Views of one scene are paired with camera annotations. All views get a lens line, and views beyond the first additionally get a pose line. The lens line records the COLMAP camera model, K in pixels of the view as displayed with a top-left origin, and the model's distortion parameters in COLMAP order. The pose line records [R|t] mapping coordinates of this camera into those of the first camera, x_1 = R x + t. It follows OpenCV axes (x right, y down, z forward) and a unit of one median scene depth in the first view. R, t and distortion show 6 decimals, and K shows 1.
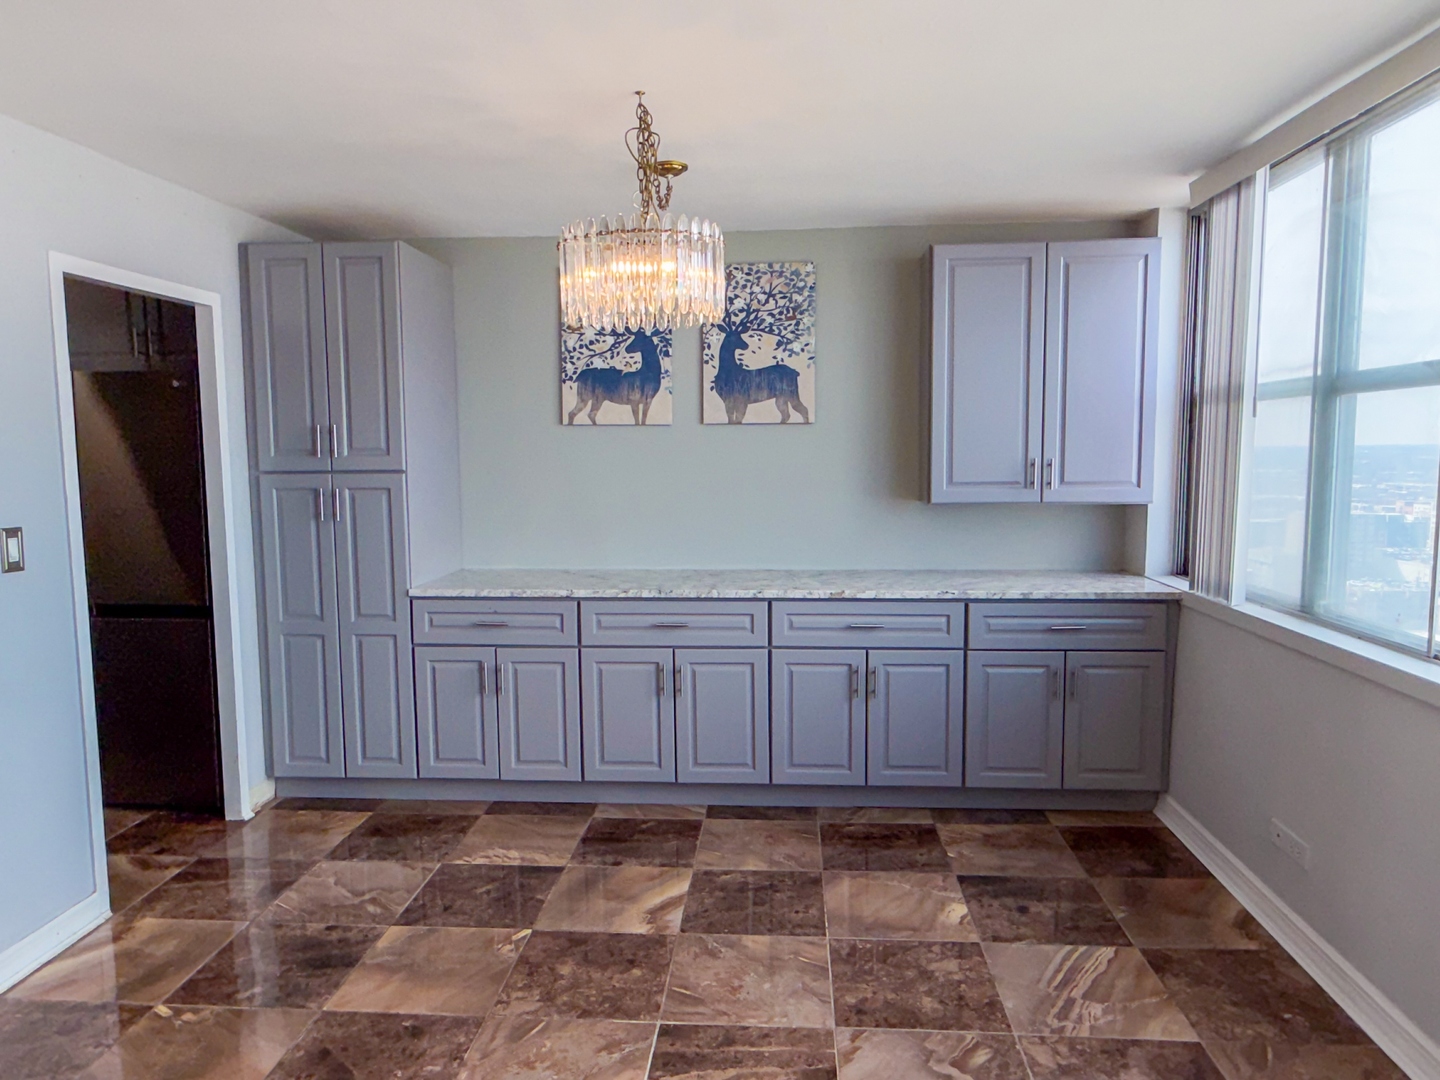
lens RADIAL K [[965.0, 0, 719.8], [0, 965.0, 536.9], [0, 0, 1]] dist [-0.005203, -0.002687]
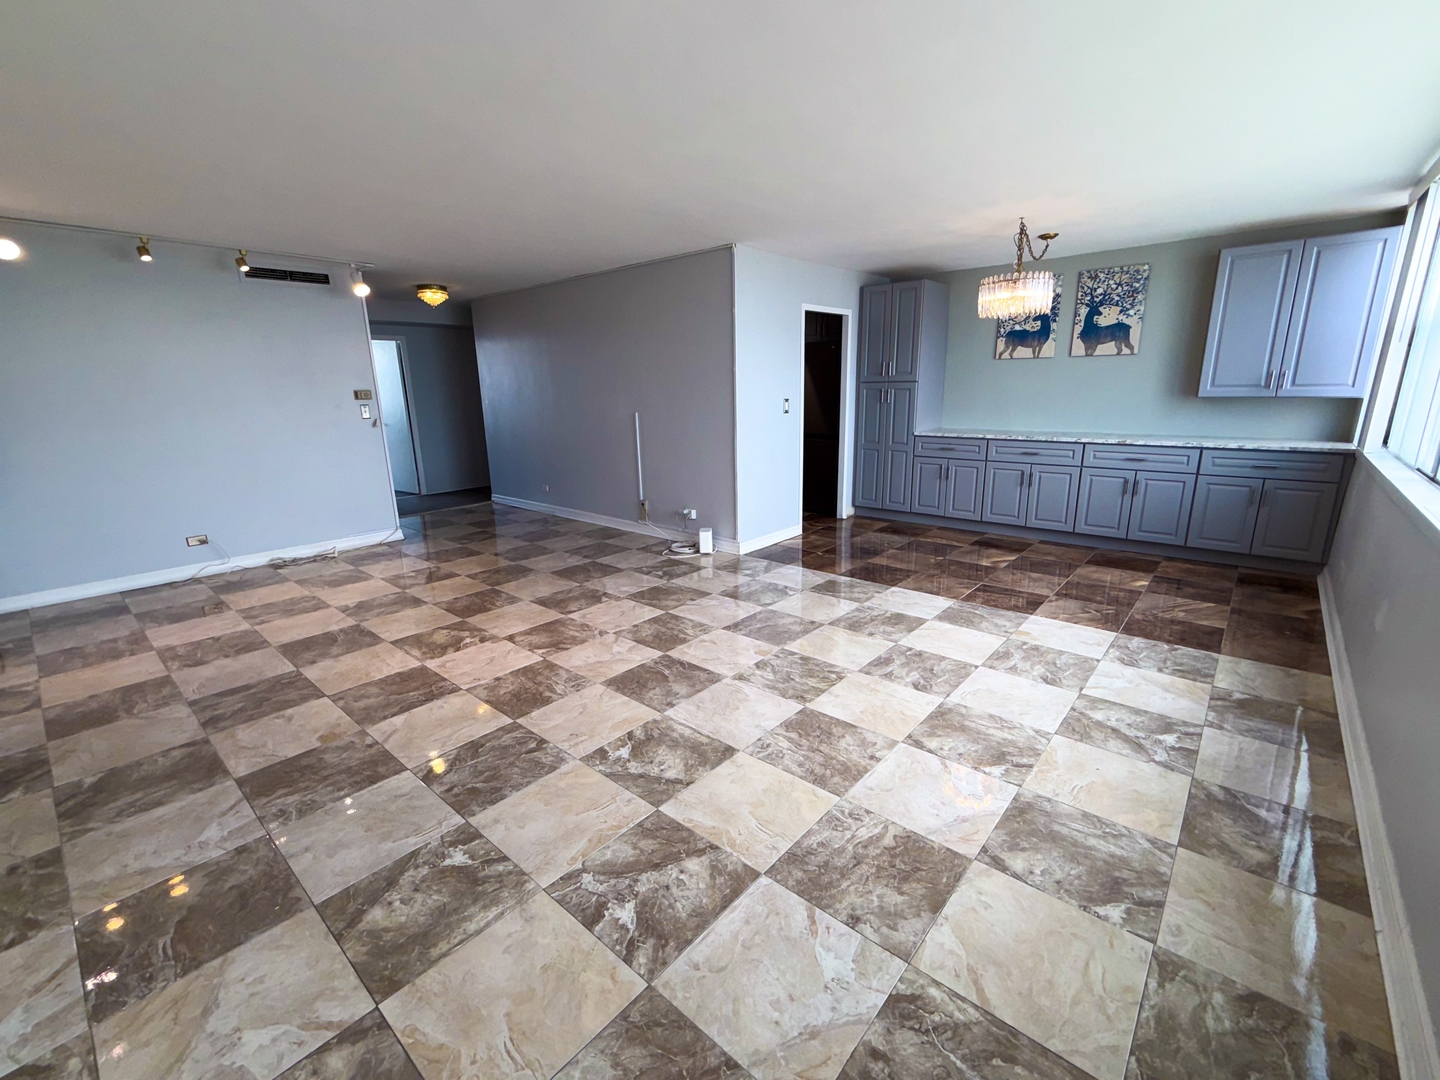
lens RADIAL K [[626.7, 0, 719.4], [0, 626.7, 537.2], [0, 0, 1]] dist [0.009461, 0.000062]
pose [[0.800485, 0.138419, -0.583150, 0.240360], [-0.044609, 0.984027, 0.172338, 0.065536], [0.597690, -0.111940, 0.793874, -0.566560]]
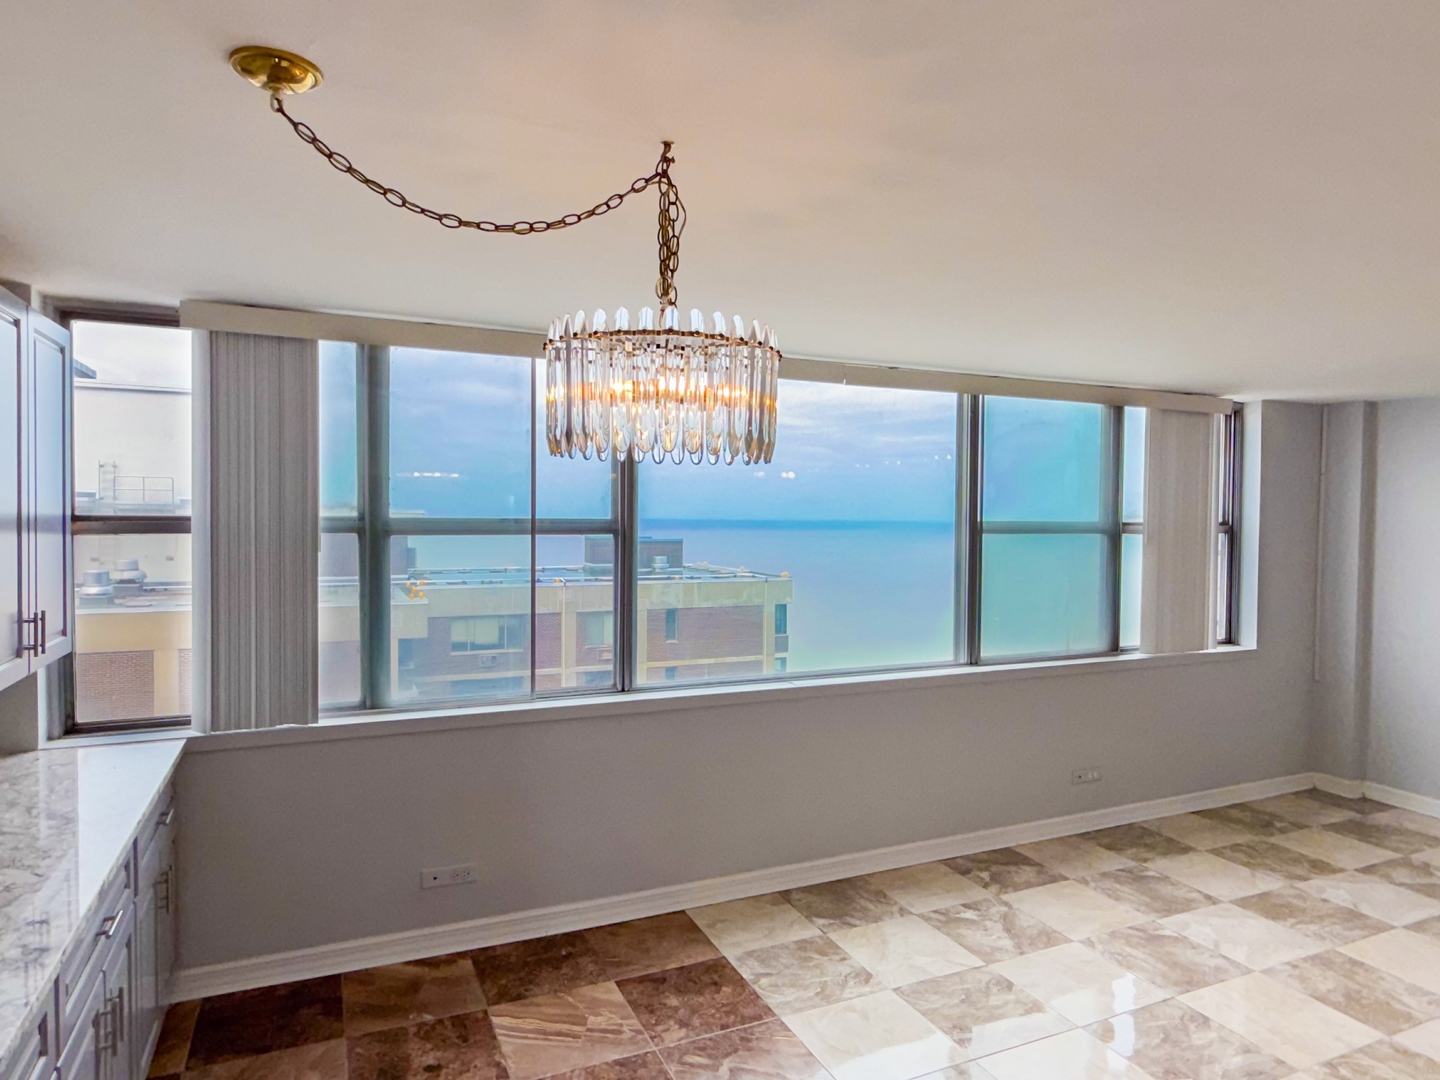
lens RADIAL K [[877.2, 0, 723.6], [0, 877.2, 539.8], [0, 0, 1]] dist [0.003305, -0.004578]
pose [[-0.480151, -0.022477, 0.876898, -0.470547], [0.074047, 0.995065, 0.066050, -0.141517], [-0.874055, 0.096646, -0.476117, 0.900723]]
